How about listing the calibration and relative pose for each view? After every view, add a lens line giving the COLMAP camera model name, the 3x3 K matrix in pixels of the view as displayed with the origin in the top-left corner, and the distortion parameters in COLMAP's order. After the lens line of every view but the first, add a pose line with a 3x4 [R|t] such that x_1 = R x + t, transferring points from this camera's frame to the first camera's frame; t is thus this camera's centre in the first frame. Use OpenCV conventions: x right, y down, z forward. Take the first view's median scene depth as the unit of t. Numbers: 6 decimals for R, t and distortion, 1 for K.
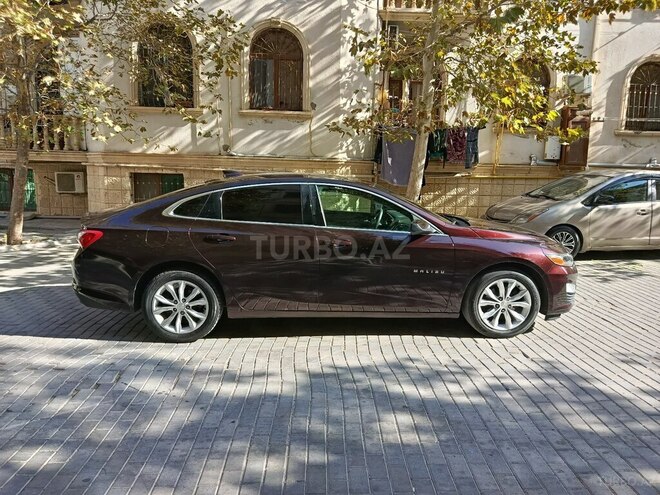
lens RADIAL K [[465.1, 0, 330.0], [0, 465.1, 247.5], [0, 0, 1]] dist [0.045296, -0.003654]
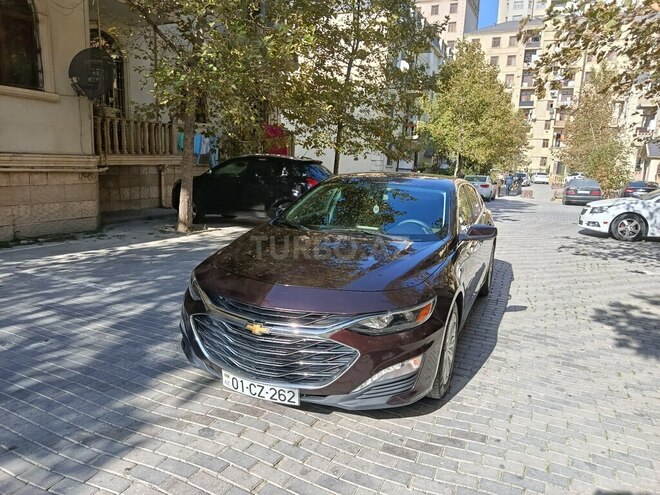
lens RADIAL K [[461.4, 0, 330.0], [0, 461.4, 247.5], [0, 0, 1]] dist [-0.000945, -0.006633]
pose [[-0.448556, 0.127818, -0.884568, 0.153919], [-0.186919, 0.954418, 0.232696, -0.077142], [0.873990, 0.269720, -0.404218, 0.501808]]
